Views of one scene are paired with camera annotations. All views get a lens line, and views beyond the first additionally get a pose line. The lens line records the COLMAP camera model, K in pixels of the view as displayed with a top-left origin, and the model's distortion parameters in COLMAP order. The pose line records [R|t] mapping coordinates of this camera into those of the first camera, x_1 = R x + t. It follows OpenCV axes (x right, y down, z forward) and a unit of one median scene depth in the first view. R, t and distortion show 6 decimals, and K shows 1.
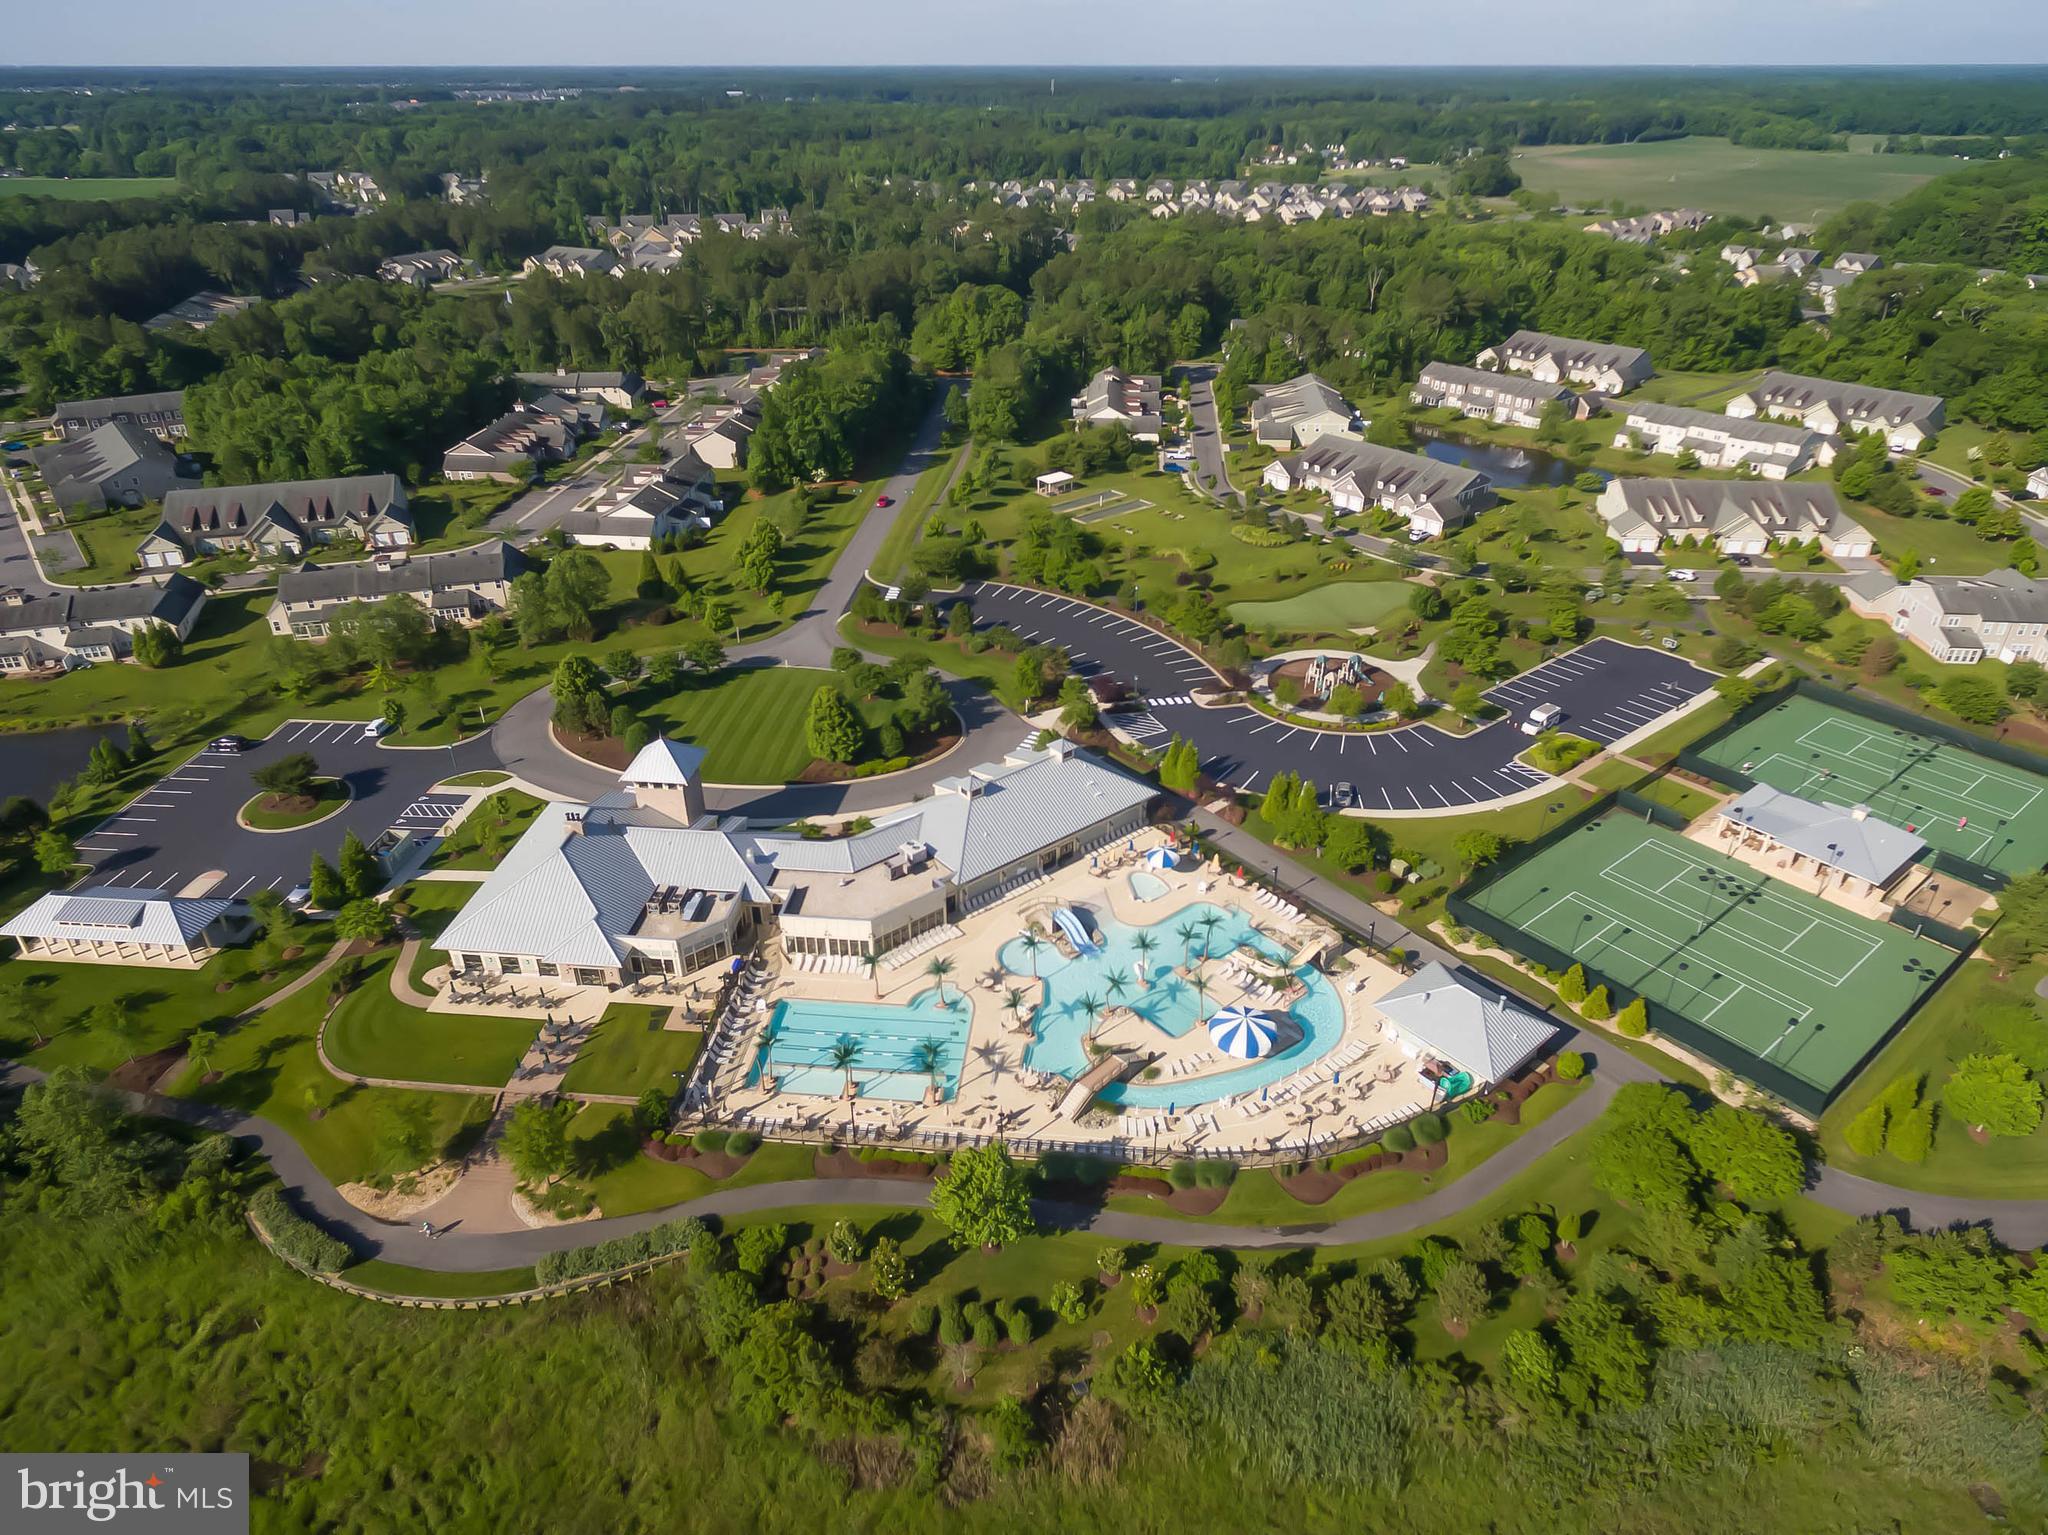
lens RADIAL K [[1196.9, 0, 1024.0], [0, 1196.9, 767.5], [0, 0, 1]] dist [-0.009254, -0.001248]
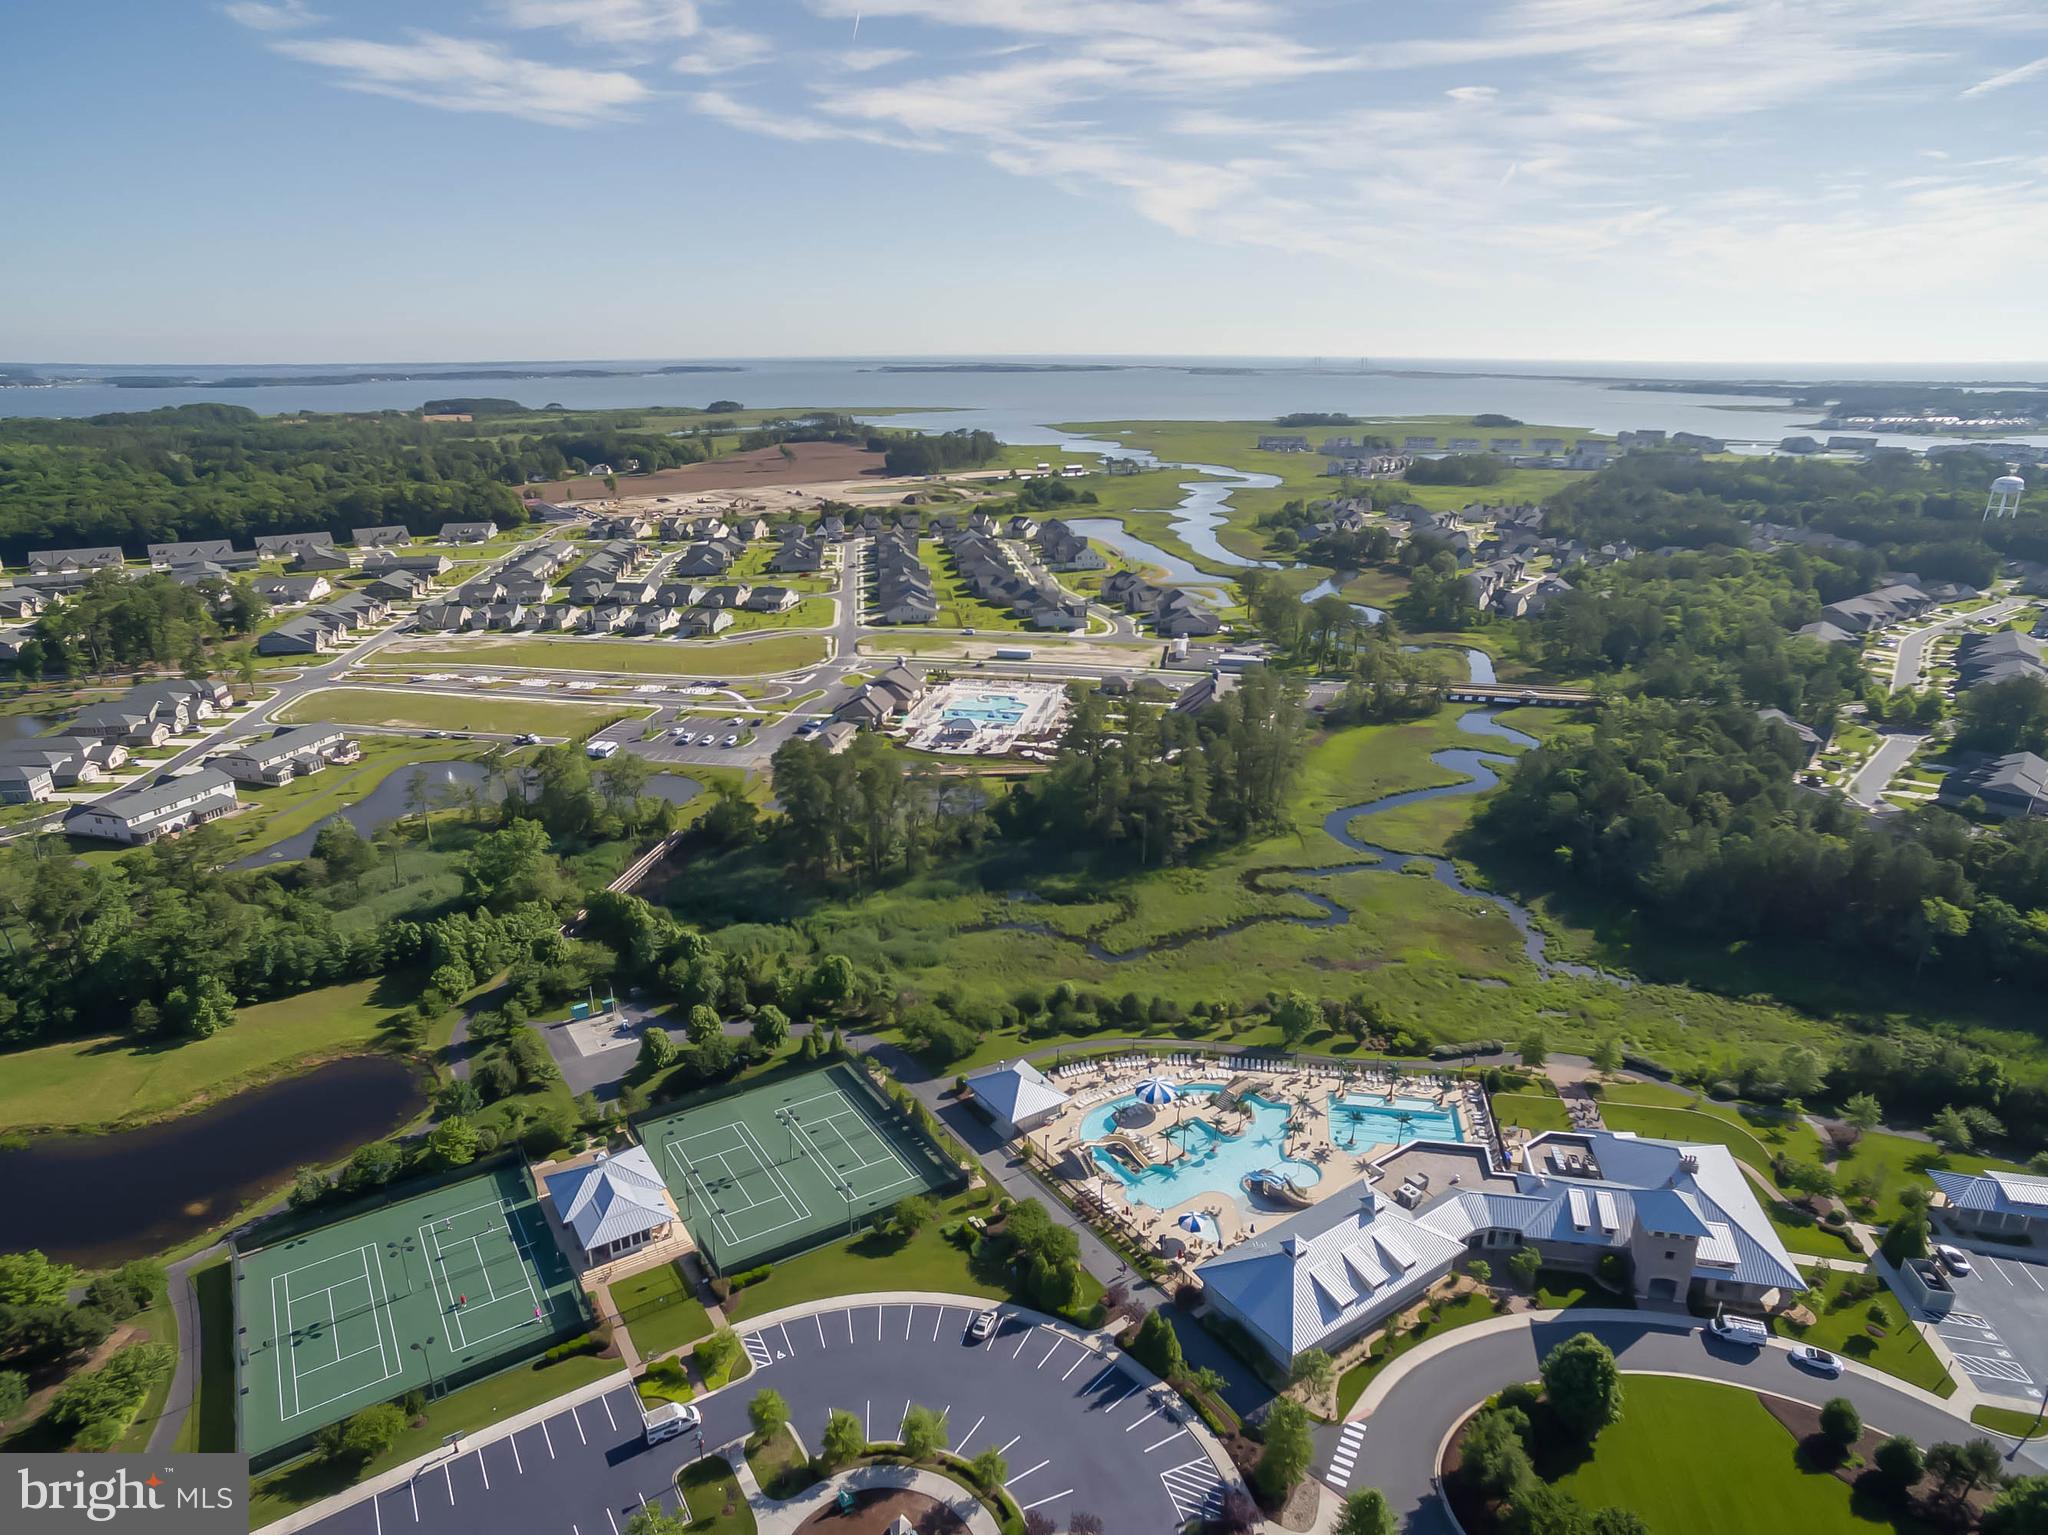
lens RADIAL K [[1258.5, 0, 989.8], [0, 1258.5, 768.2], [0, 0, 1]] dist [-0.057448, -0.000236]
pose [[-0.993309, -0.020996, 0.113567, 0.206189], [0.070958, 0.664894, 0.743560, -1.250196], [-0.091122, 0.746643, -0.658955, 1.661058]]
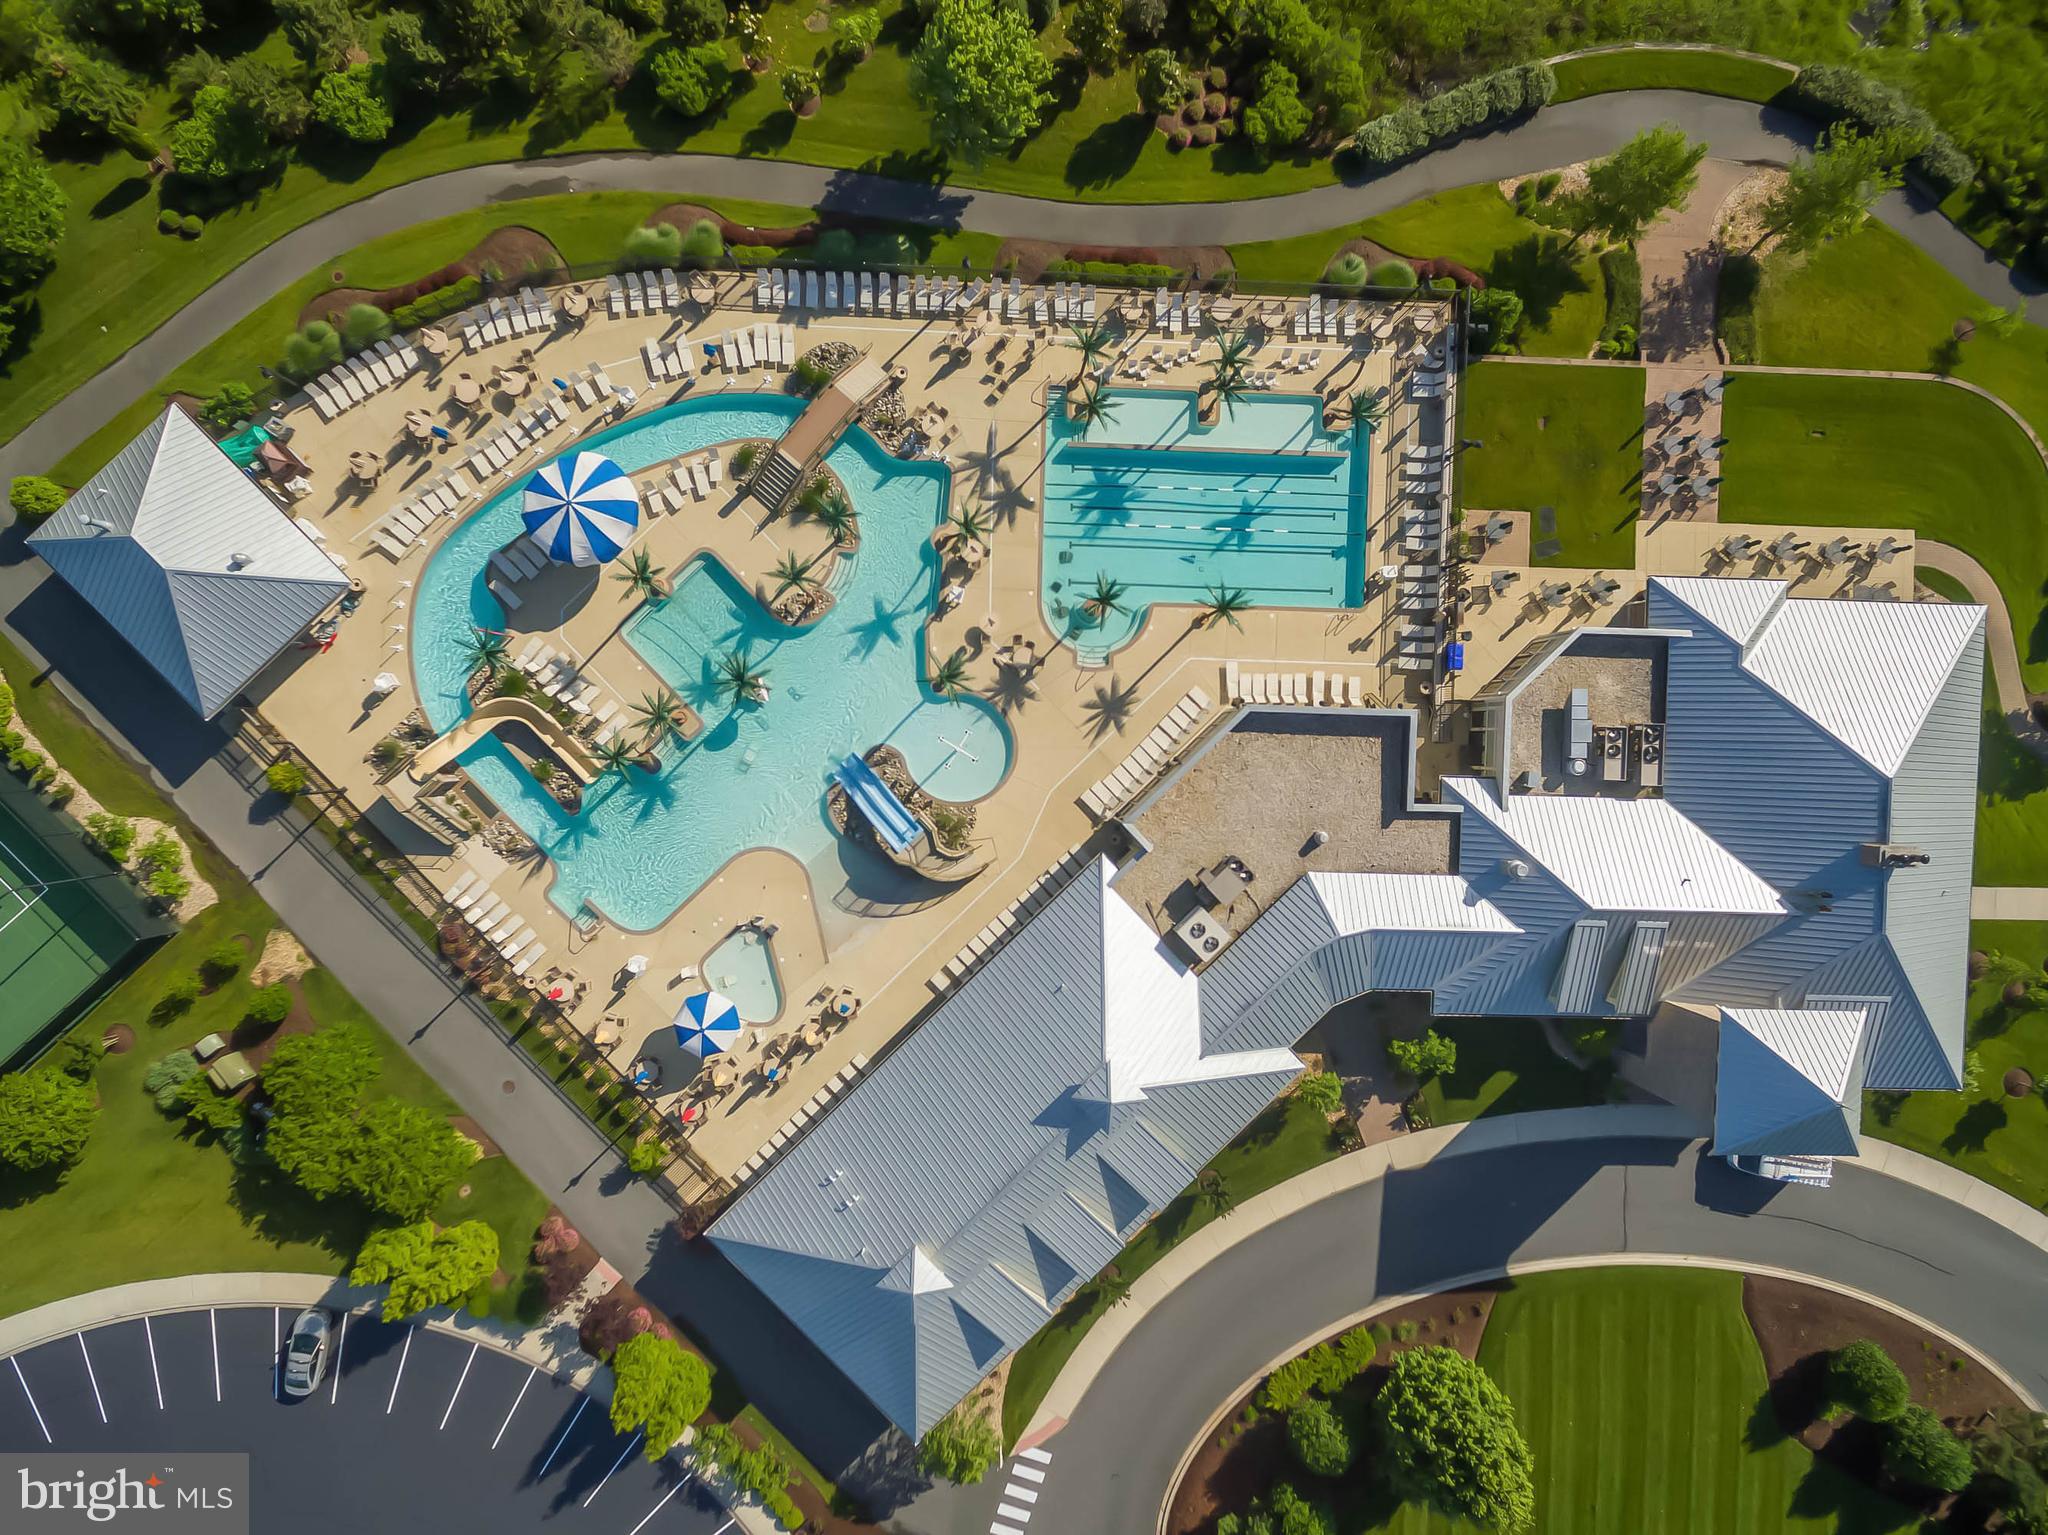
lens RADIAL K [[1182.8, 0, 1024.0], [0, 1182.8, 767.5], [0, 0, 1]] dist [0.000083, -0.000865]
pose [[-0.996360, 0.071011, -0.047152, 0.000480], [-0.077520, -0.524825, 0.847673, -0.333327], [0.035447, 0.848243, 0.528420, 0.729284]]
